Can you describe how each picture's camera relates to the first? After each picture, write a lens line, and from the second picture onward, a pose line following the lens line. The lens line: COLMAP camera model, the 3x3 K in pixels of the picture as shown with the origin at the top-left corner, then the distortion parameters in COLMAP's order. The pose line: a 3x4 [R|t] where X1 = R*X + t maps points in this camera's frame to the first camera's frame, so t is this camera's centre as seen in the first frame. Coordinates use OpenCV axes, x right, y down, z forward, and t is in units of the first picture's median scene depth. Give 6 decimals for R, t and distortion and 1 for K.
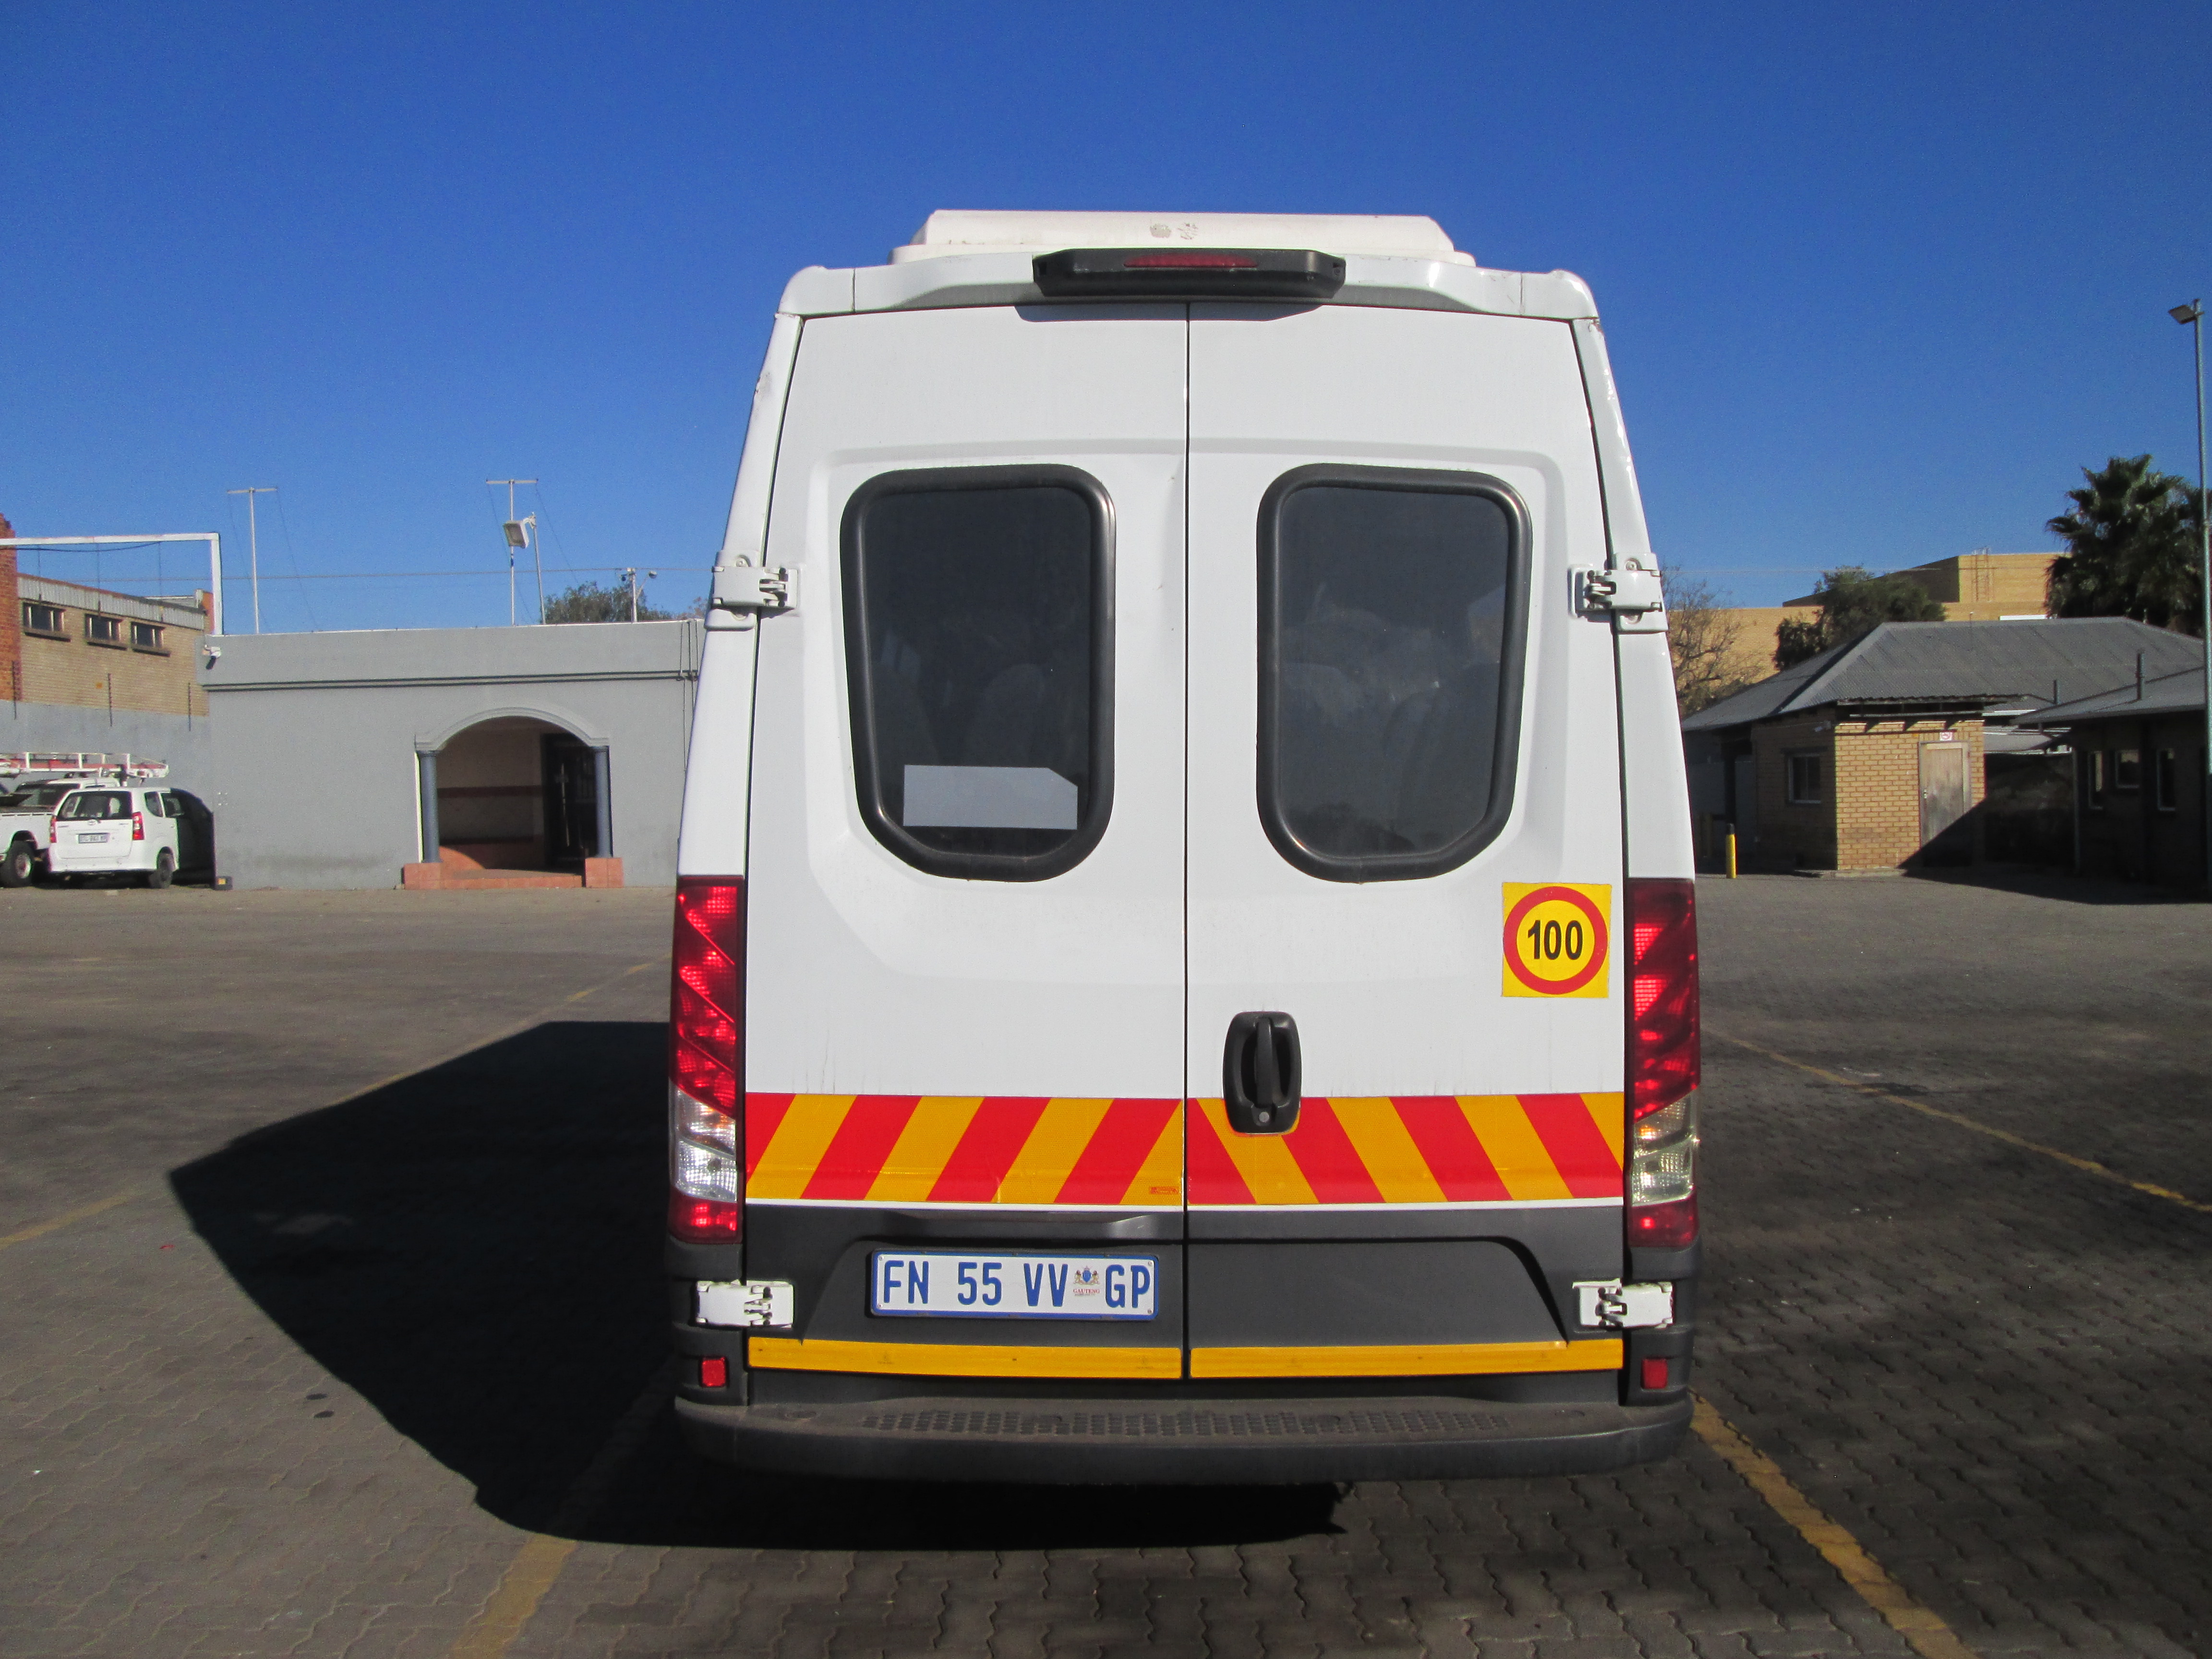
lens RADIAL K [[1835.7, 0, 1104.4], [0, 1835.7, 790.8], [0, 0, 1]] dist [-0.063901, 0.006043]
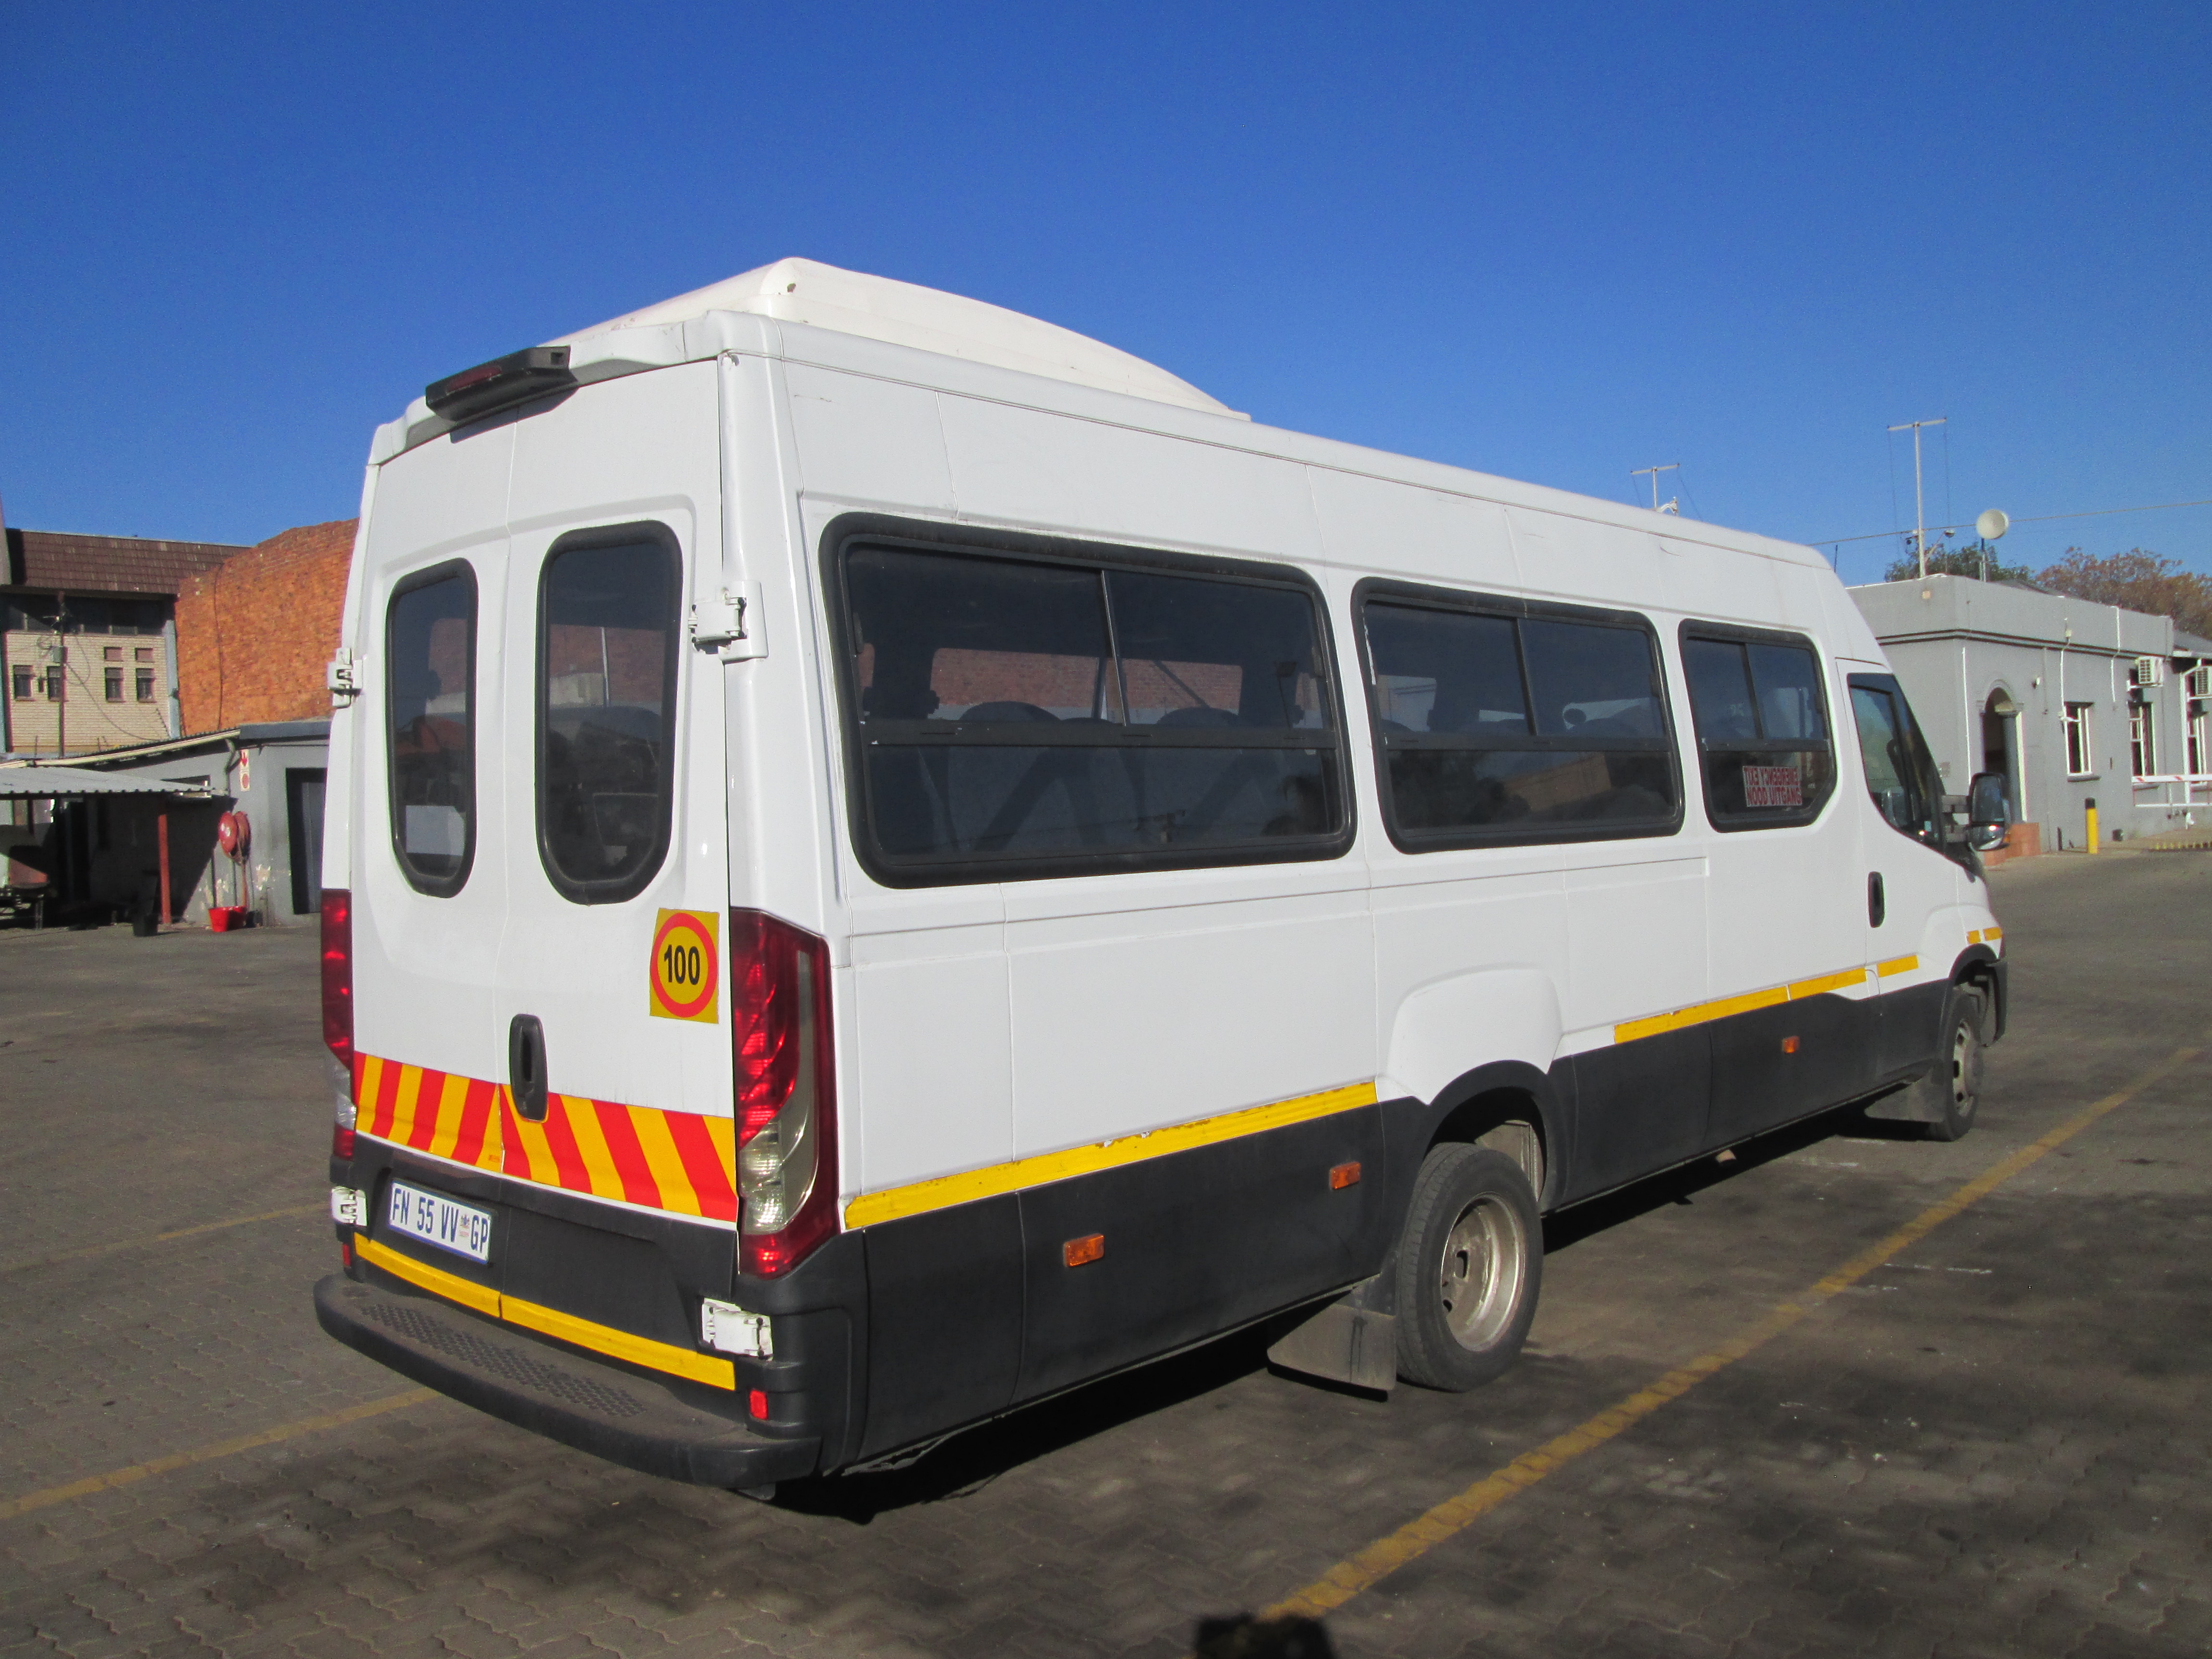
lens RADIAL K [[1835.7, 0, 1104.4], [0, 1835.7, 790.8], [0, 0, 1]] dist [-0.063901, 0.006043]
pose [[0.733308, -0.021773, -0.679548, 1.131947], [0.030479, 0.999535, 0.000866, -0.010694], [0.679213, -0.021347, 0.733631, 0.403224]]
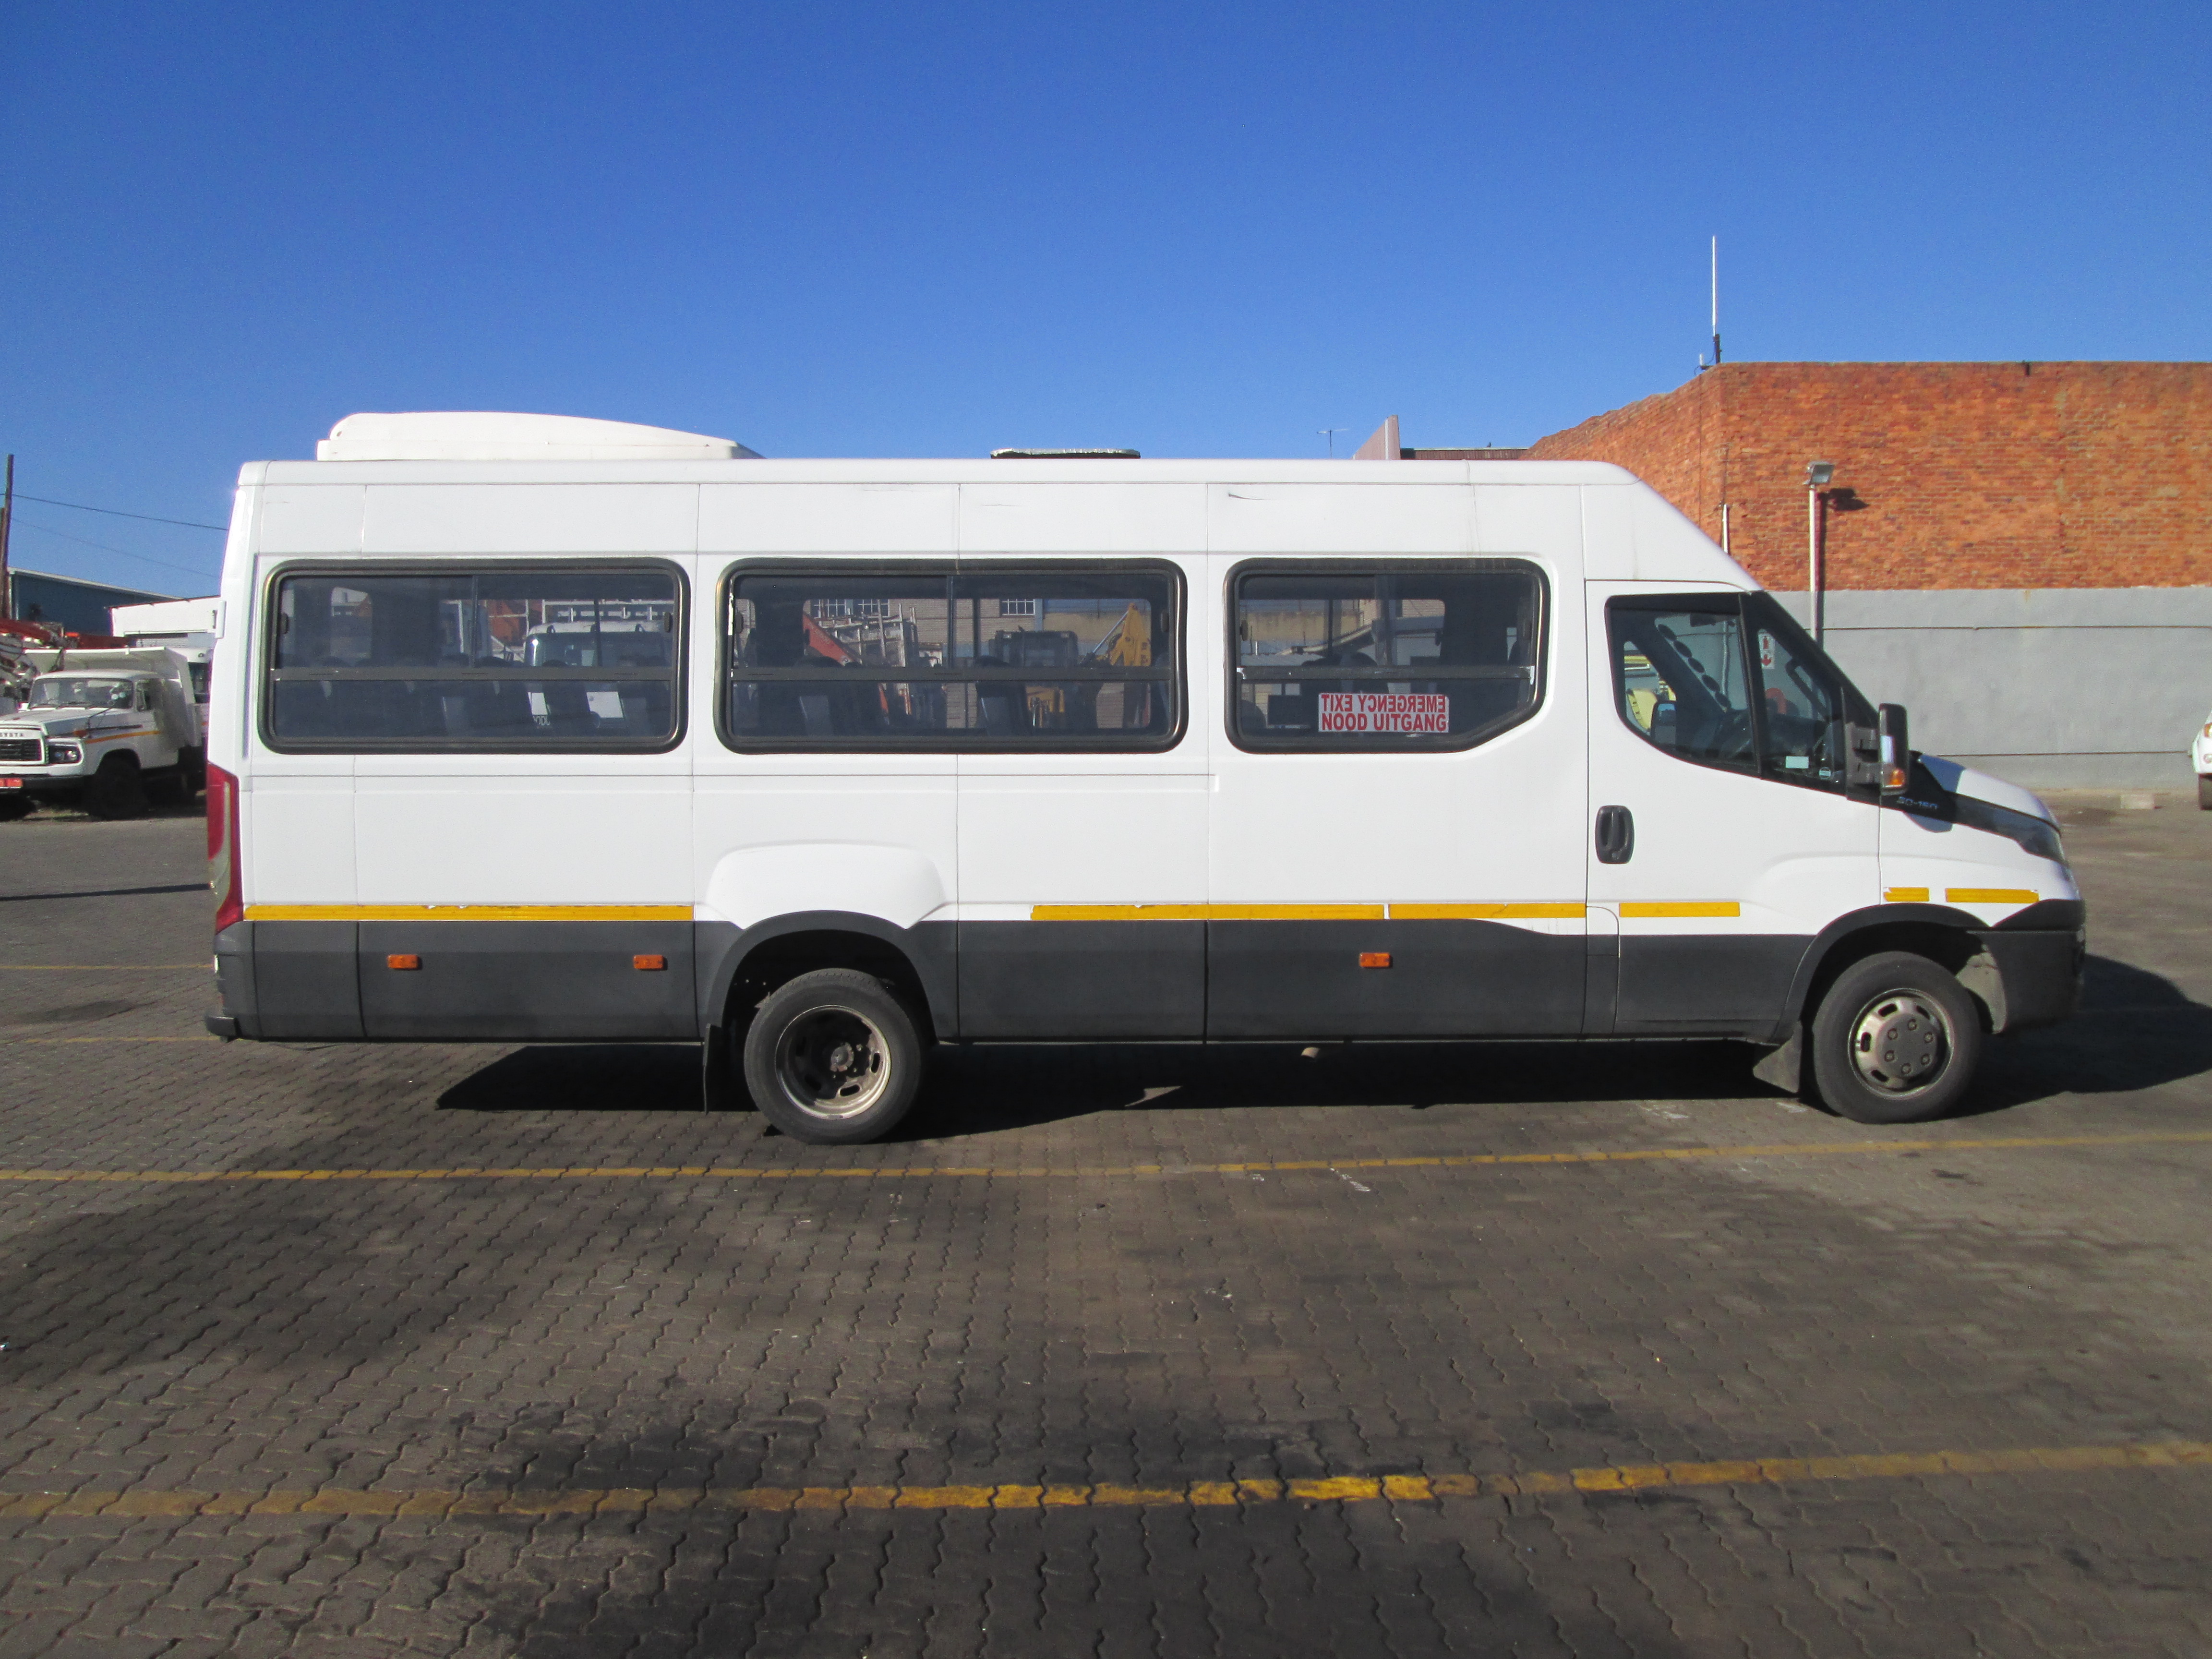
lens RADIAL K [[1835.7, 0, 1104.4], [0, 1835.7, 790.8], [0, 0, 1]] dist [-0.063901, 0.006043]
pose [[0.013608, 0.053184, -0.998492, 2.438286], [0.008686, 0.998541, 0.053305, -0.017599], [0.999870, -0.009398, 0.013126, 2.062384]]
